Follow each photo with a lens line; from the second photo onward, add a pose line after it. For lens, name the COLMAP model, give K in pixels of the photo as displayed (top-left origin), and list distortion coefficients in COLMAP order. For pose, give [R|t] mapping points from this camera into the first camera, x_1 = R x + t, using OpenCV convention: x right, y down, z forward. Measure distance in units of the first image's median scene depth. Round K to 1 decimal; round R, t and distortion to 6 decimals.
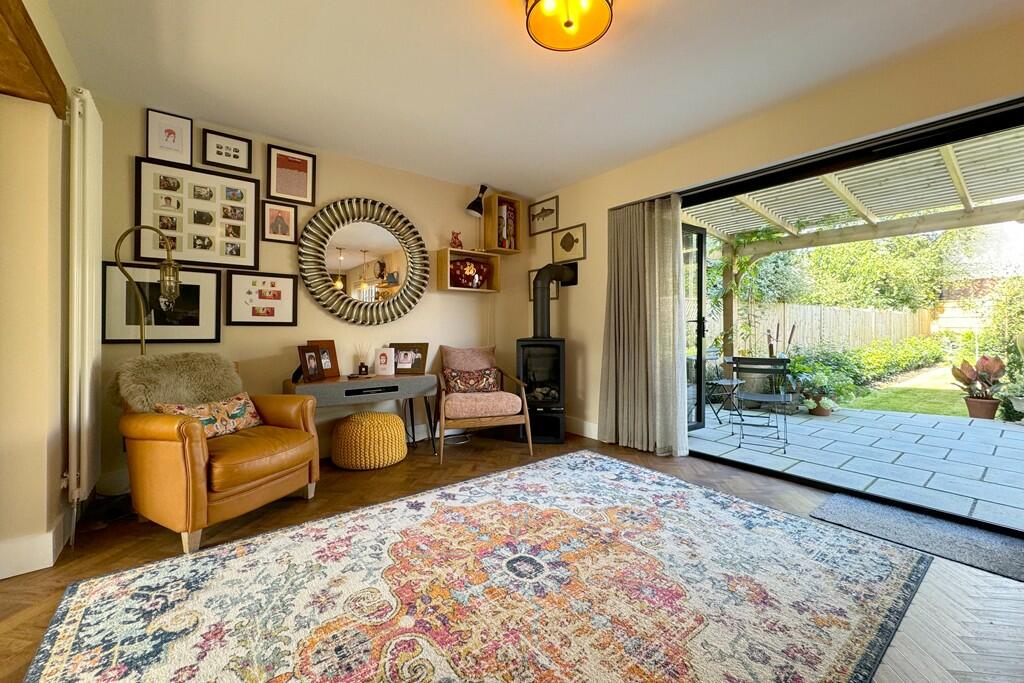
lens RADIAL K [[417.1, 0, 523.6], [0, 417.1, 322.7], [0, 0, 1]] dist [0.017426, 0.000171]
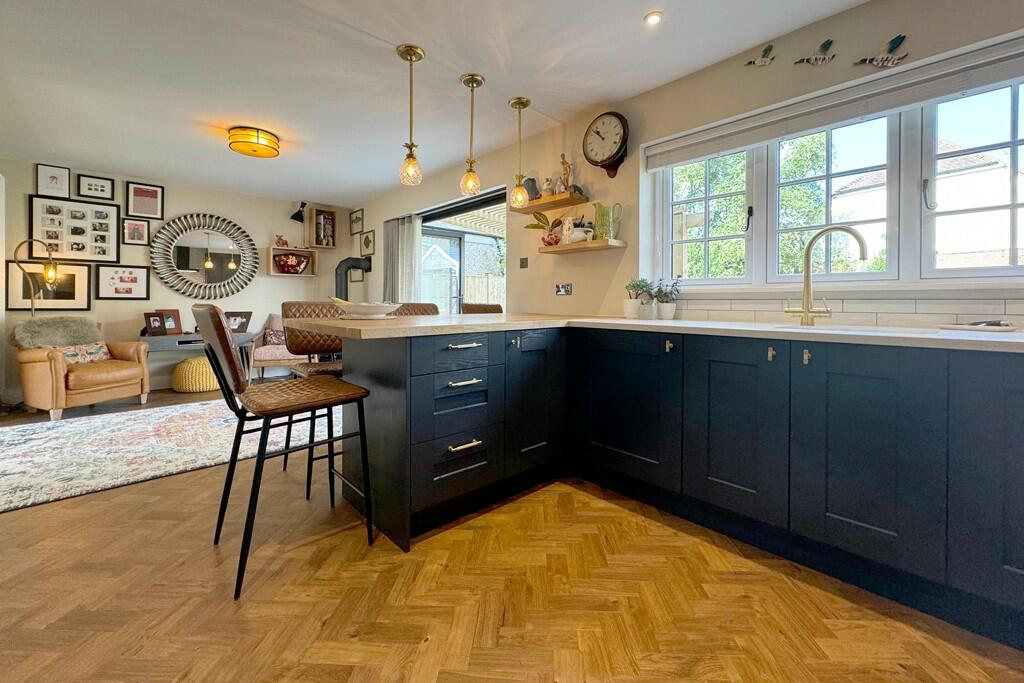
lens RADIAL K [[417.1, 0, 514.2], [0, 417.1, 300.6], [0, 0, 1]] dist [0.017426, 0.000171]
pose [[0.997999, 0.000435, 0.063230, 0.715319], [-0.000907, 0.999972, 0.007426, -0.002901], [-0.063225, -0.007468, 0.997971, -0.641639]]
